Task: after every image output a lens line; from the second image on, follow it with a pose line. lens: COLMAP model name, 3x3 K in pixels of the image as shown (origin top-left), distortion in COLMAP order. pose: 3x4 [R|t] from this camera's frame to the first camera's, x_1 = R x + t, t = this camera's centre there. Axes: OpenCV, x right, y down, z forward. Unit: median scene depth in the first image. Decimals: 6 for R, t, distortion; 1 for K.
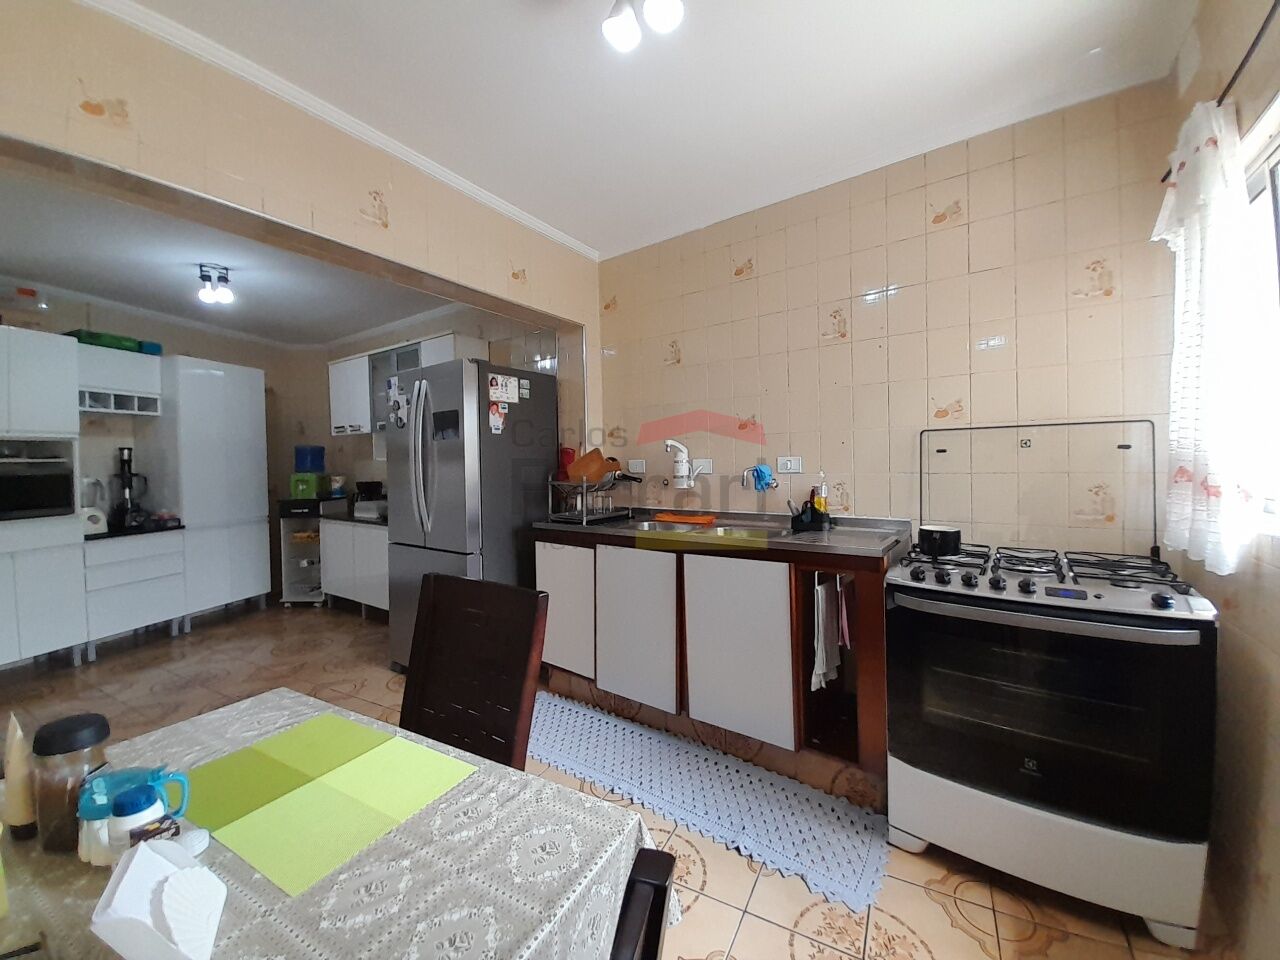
lens RADIAL K [[498.9, 0, 650.0], [0, 498.9, 466.4], [0, 0, 1]] dist [0.018983, -0.017855]
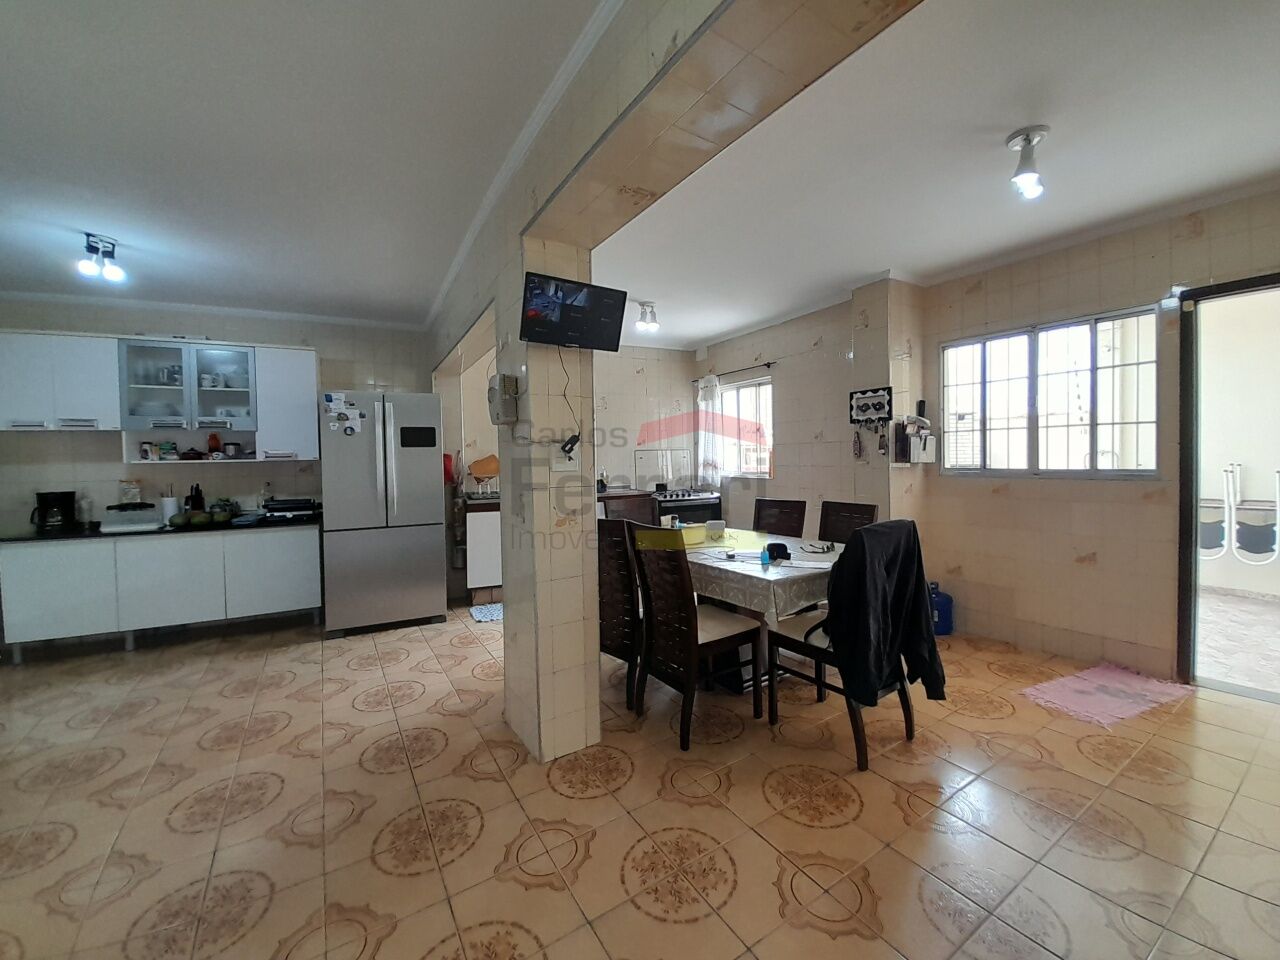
lens RADIAL K [[498.9, 0, 650.0], [0, 498.9, 466.4], [0, 0, 1]] dist [0.018983, -0.017855]
pose [[0.491126, -0.004282, 0.871078, -1.122739], [0.021761, 0.999736, -0.007355, 0.023215], [-0.870816, 0.022568, 0.491090, -0.238161]]
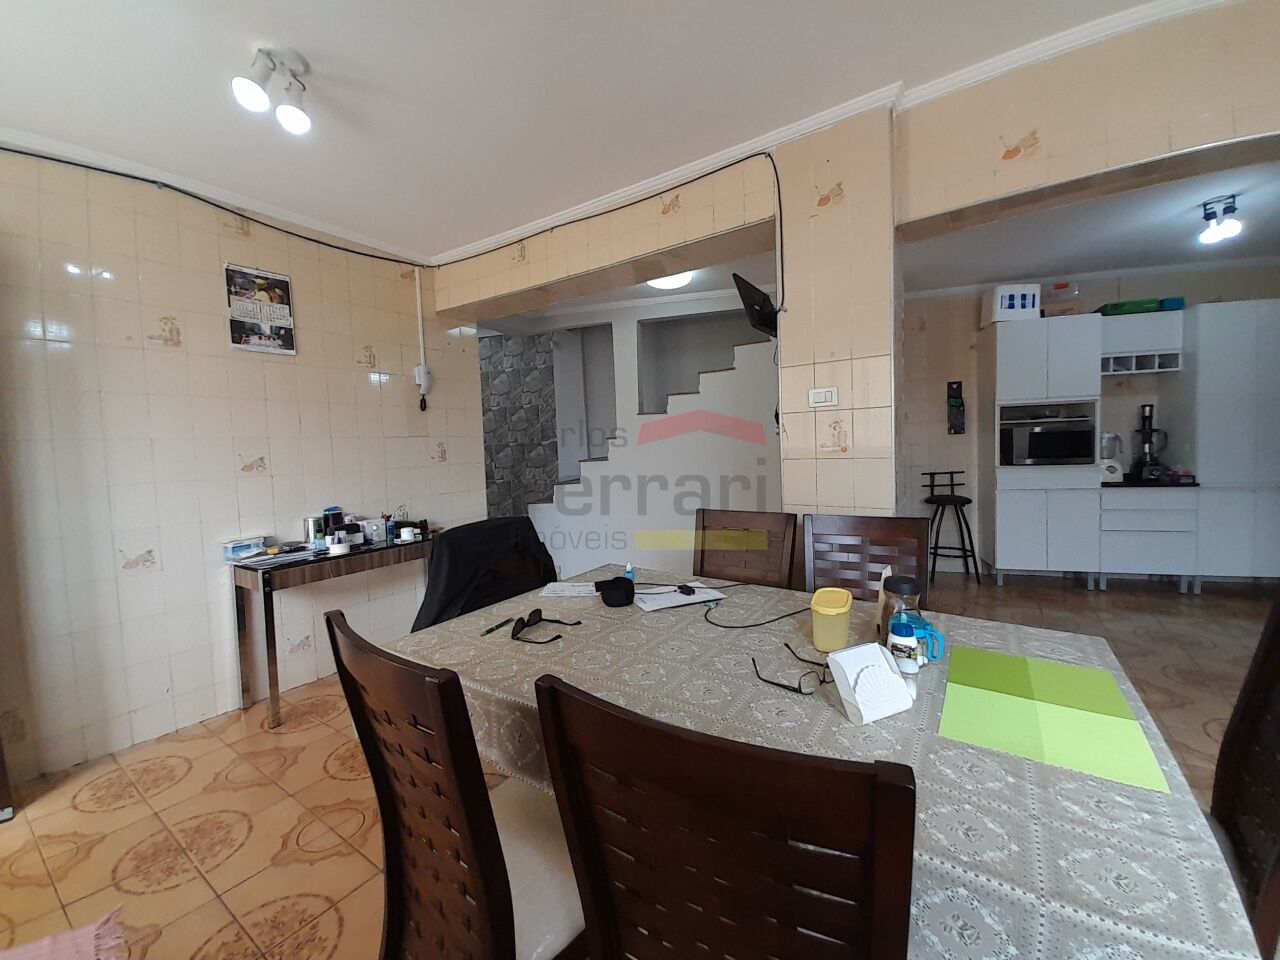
lens RADIAL K [[498.9, 0, 650.0], [0, 498.9, 466.4], [0, 0, 1]] dist [0.018983, -0.017855]
pose [[-0.102011, 0.070015, -0.992316, 0.139160], [0.023019, 0.997419, 0.068008, -0.003982], [0.994517, -0.015905, -0.103359, 0.062700]]
